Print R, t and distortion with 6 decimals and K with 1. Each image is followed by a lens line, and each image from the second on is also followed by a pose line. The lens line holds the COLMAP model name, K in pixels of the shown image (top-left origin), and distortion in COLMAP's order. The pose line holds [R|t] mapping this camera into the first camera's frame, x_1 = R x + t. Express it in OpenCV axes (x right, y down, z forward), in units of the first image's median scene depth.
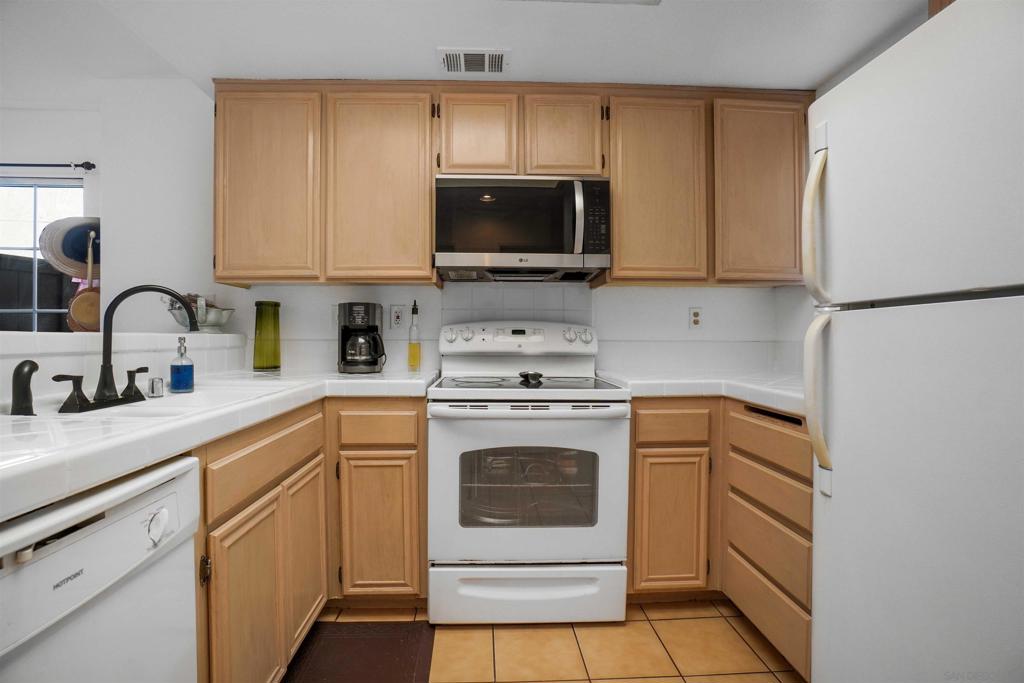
lens RADIAL K [[470.9, 0, 491.0], [0, 470.9, 337.3], [0, 0, 1]] dist [-0.041579, 0.000701]
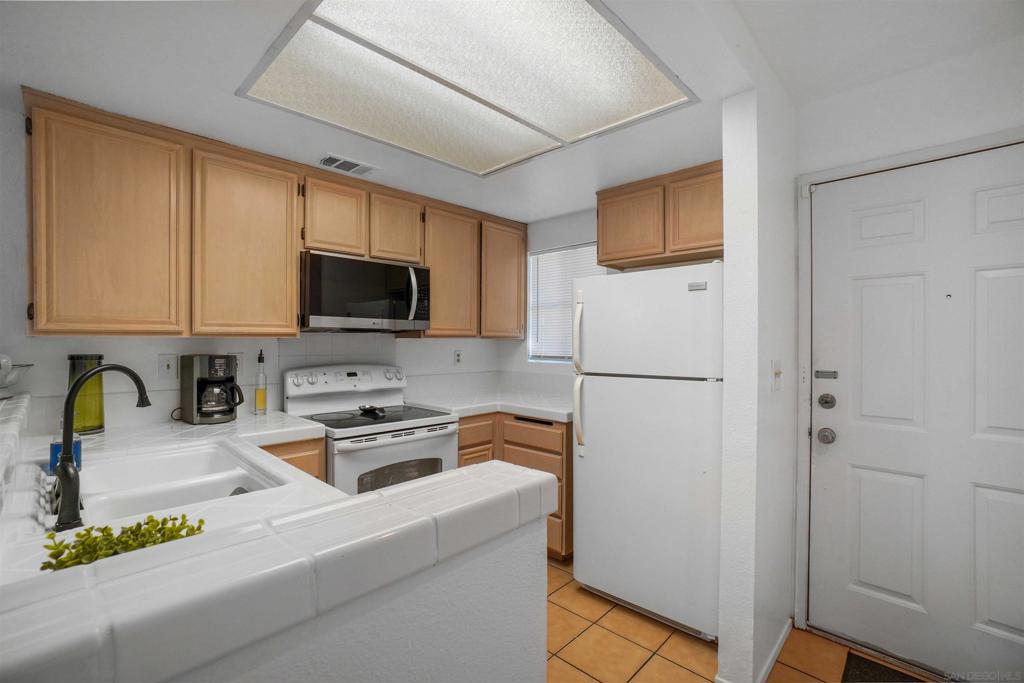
lens RADIAL K [[459.2, 0, 512.0], [0, 459.2, 341.5], [0, 0, 1]] dist [-0.019083, 0.000007]
pose [[0.714610, 0.002294, 0.699520, -0.583829], [-0.002679, 0.999996, -0.000542, -0.118337], [-0.699518, -0.001487, 0.714613, -0.197991]]
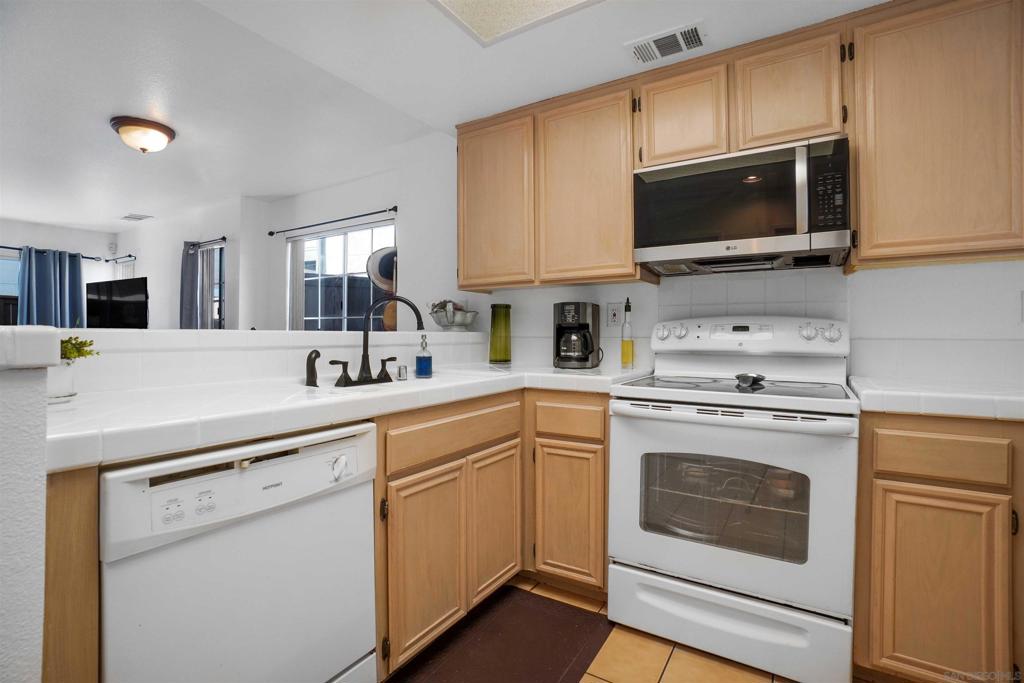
lens RADIAL K [[472.0, 0, 506.7], [0, 472.0, 331.6], [0, 0, 1]] dist [-0.050567, 0.018907]
pose [[0.832741, -0.004794, -0.553643, 0.212359], [0.000539, 0.999969, -0.007848, 0.001395], [0.553663, 0.006237, 0.832717, 0.032368]]
